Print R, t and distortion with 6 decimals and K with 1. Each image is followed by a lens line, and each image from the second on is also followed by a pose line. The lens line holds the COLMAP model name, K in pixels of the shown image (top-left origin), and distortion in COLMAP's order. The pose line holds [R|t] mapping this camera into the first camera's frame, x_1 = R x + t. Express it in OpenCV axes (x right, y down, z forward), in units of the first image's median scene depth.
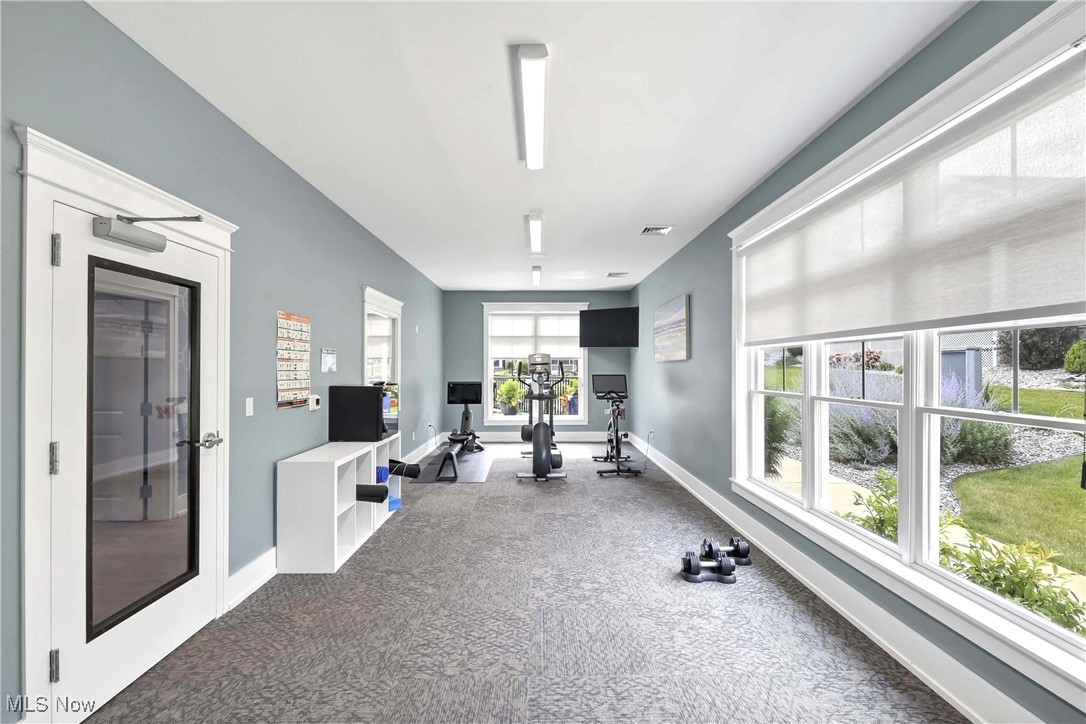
lens RADIAL K [[469.1, 0, 539.9], [0, 469.1, 364.5], [0, 0, 1]] dist [-0.000390, -0.000019]
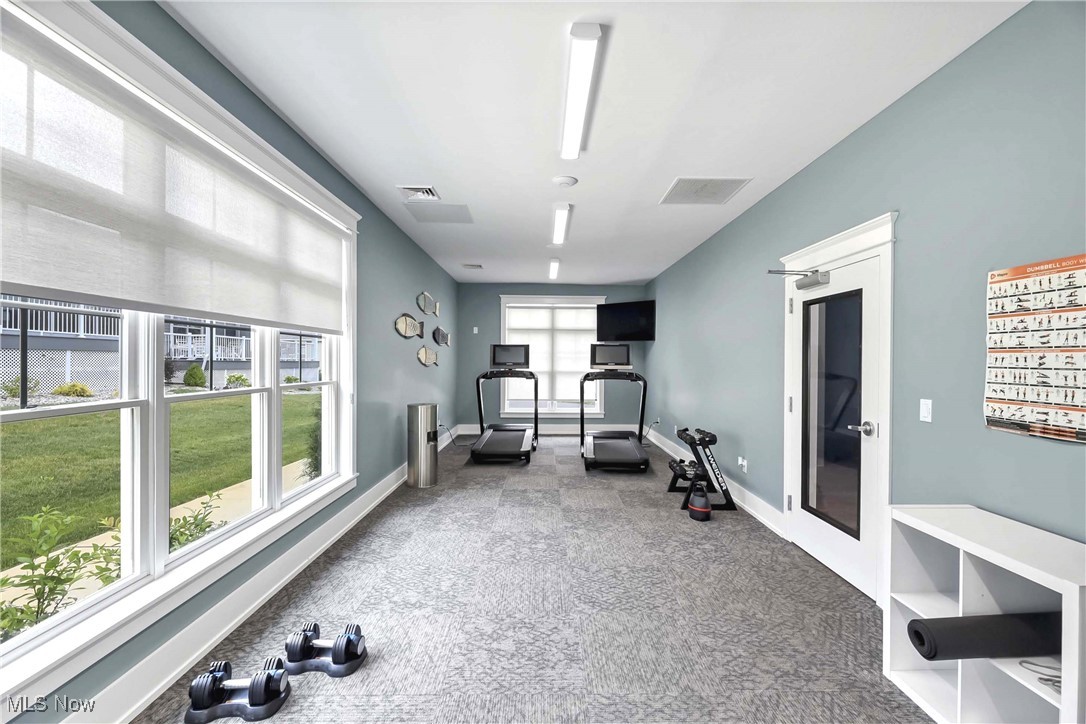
lens RADIAL K [[438.1, 0, 545.9], [0, 438.1, 360.6], [0, 0, 1]] dist [-0.000340, -0.000010]
pose [[-0.999951, -0.008593, -0.004893, 0.040996], [-0.008570, 0.999952, -0.004685, 0.011874], [0.004933, -0.004643, -0.999977, 1.572713]]
